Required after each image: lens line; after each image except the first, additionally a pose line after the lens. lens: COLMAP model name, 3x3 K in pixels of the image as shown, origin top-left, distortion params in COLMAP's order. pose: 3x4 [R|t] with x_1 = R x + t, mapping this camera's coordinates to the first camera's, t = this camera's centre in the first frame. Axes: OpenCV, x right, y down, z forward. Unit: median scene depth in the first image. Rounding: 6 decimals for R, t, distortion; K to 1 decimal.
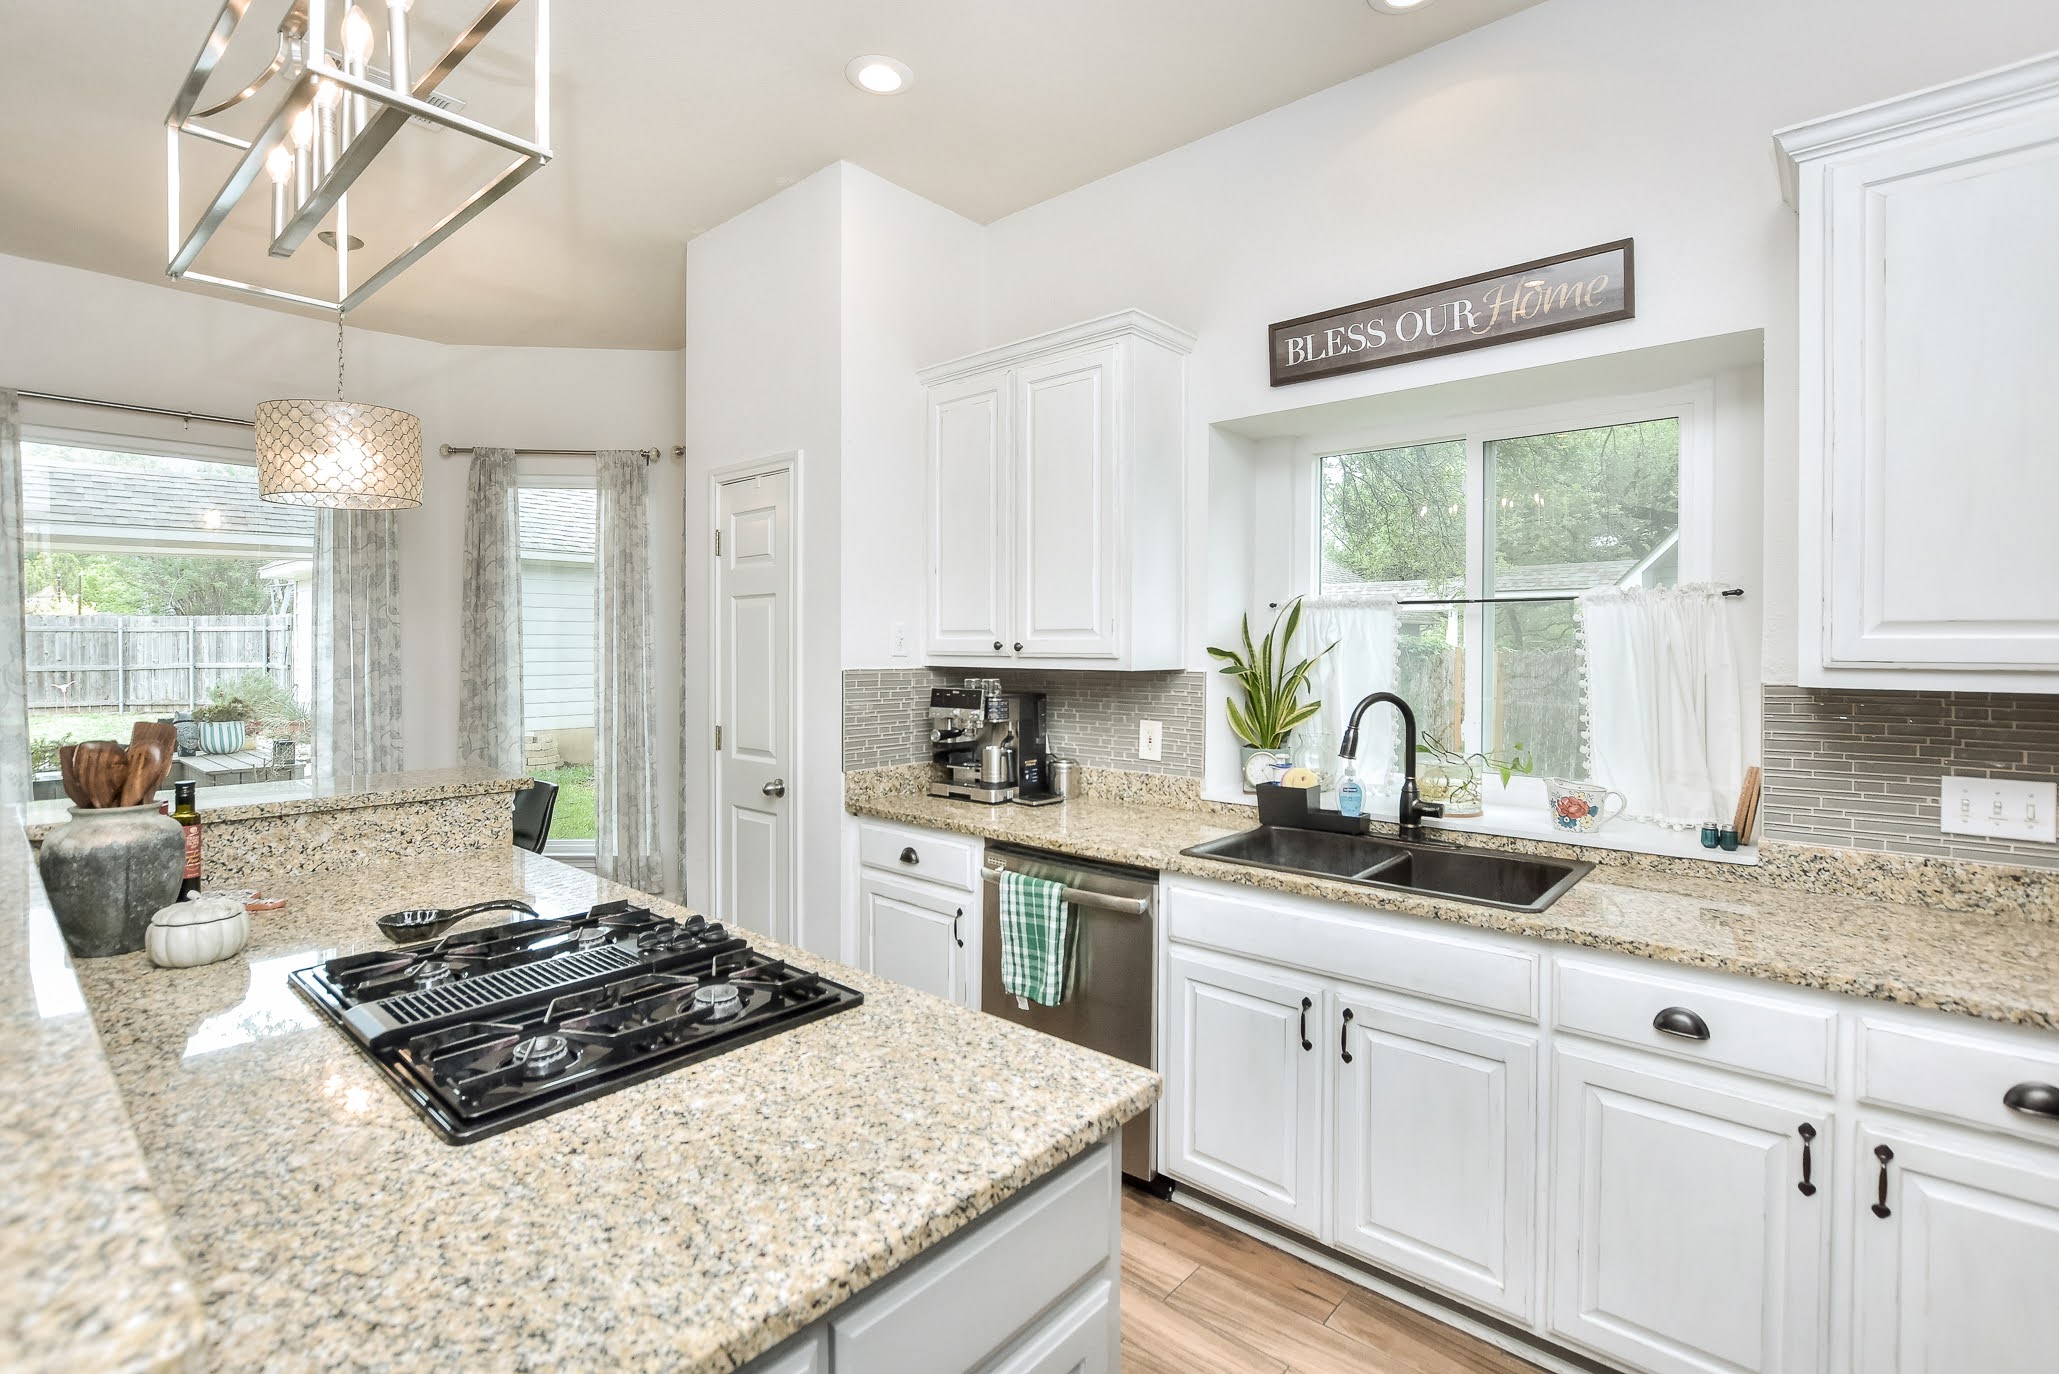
lens RADIAL K [[943.6, 0, 1036.3], [0, 943.6, 667.3], [0, 0, 1]] dist [-0.017521, -0.000141]
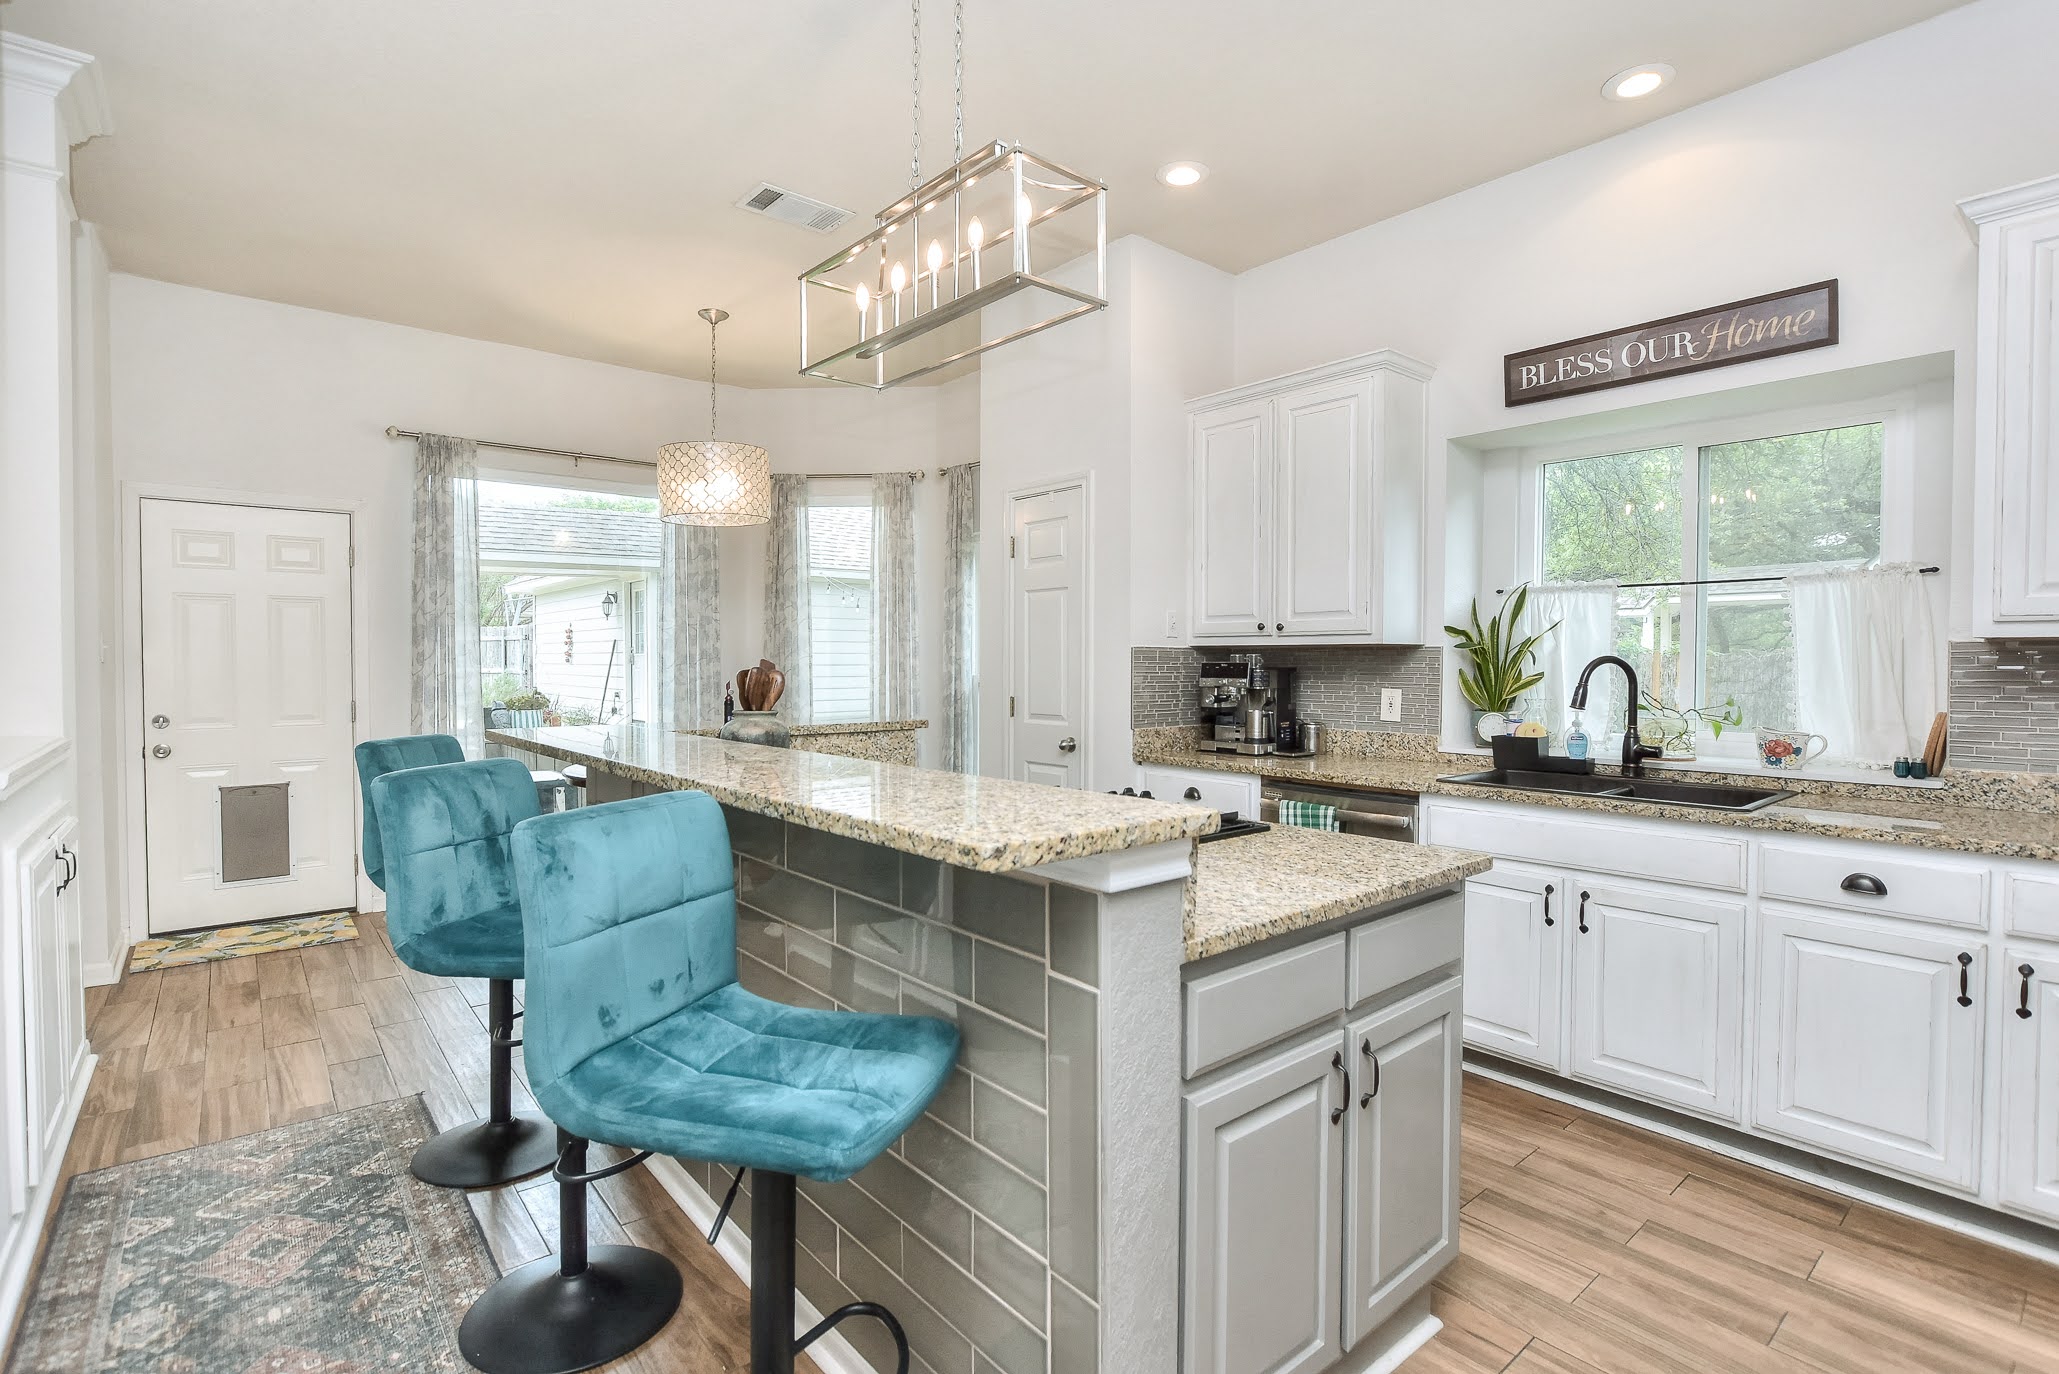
lens RADIAL K [[967.8, 0, 1016.3], [0, 967.8, 690.3], [0, 0, 1]] dist [-0.015453, 0.000244]
pose [[0.987092, 0.005661, -0.160056, -0.164538], [-0.004382, 0.999956, 0.008342, 0.054633], [0.160096, -0.007533, 0.987073, -0.308090]]
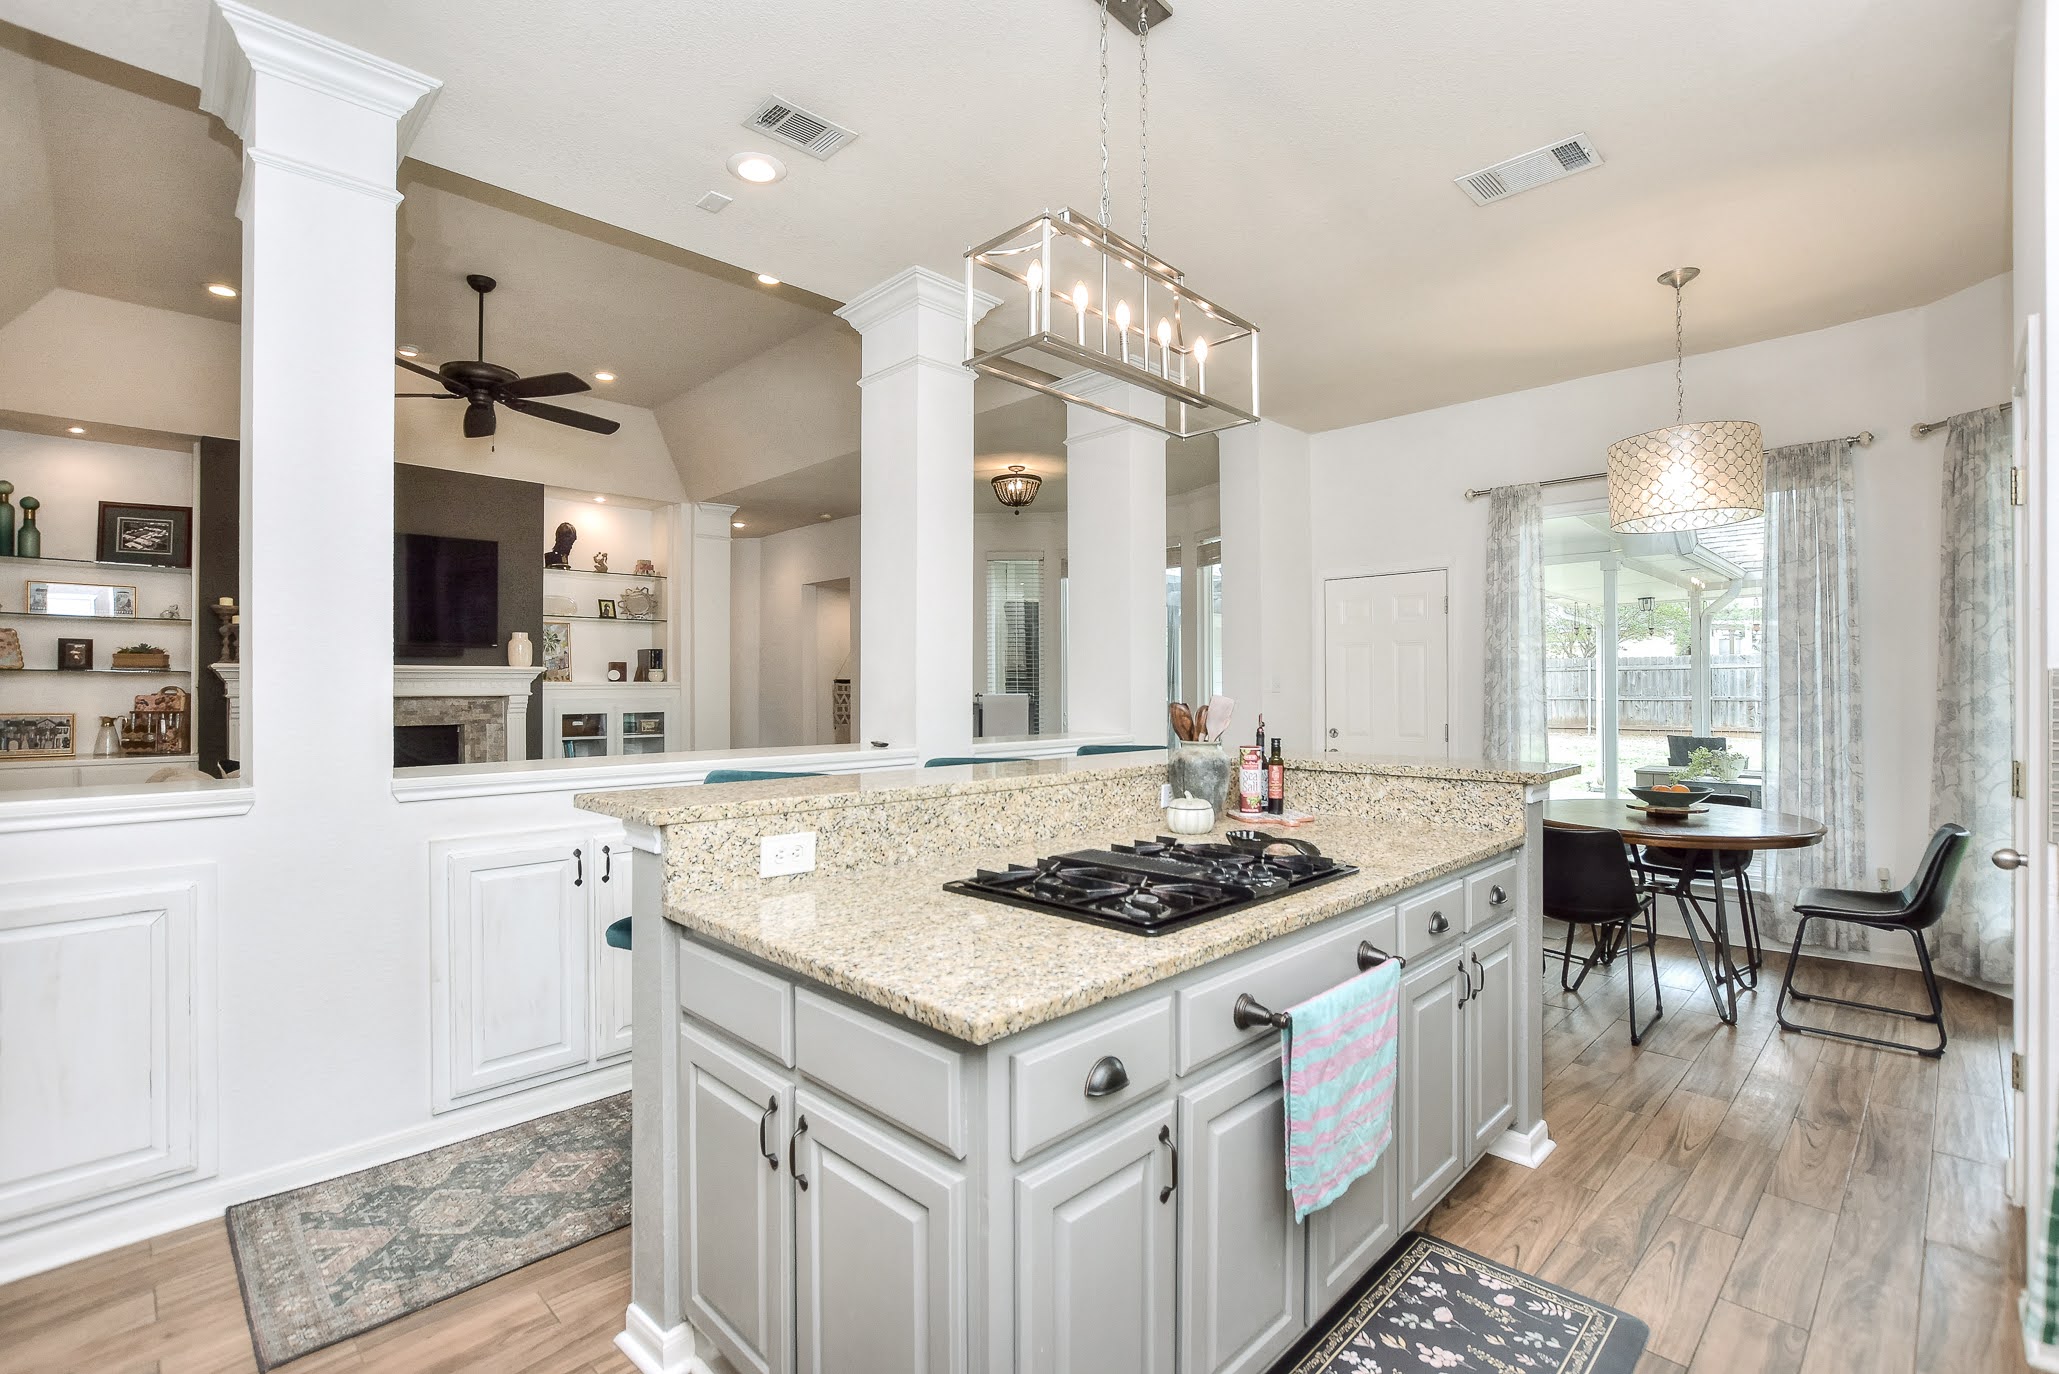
lens RADIAL K [[936.9, 0, 1033.9], [0, 936.9, 685.4], [0, 0, 1]] dist [-0.018657, -0.000106]
pose [[-0.070287, -0.002583, -0.997523, 0.456961], [-0.018414, 0.999830, -0.001292, 0.028655], [0.997357, 0.018278, -0.070323, 0.452688]]
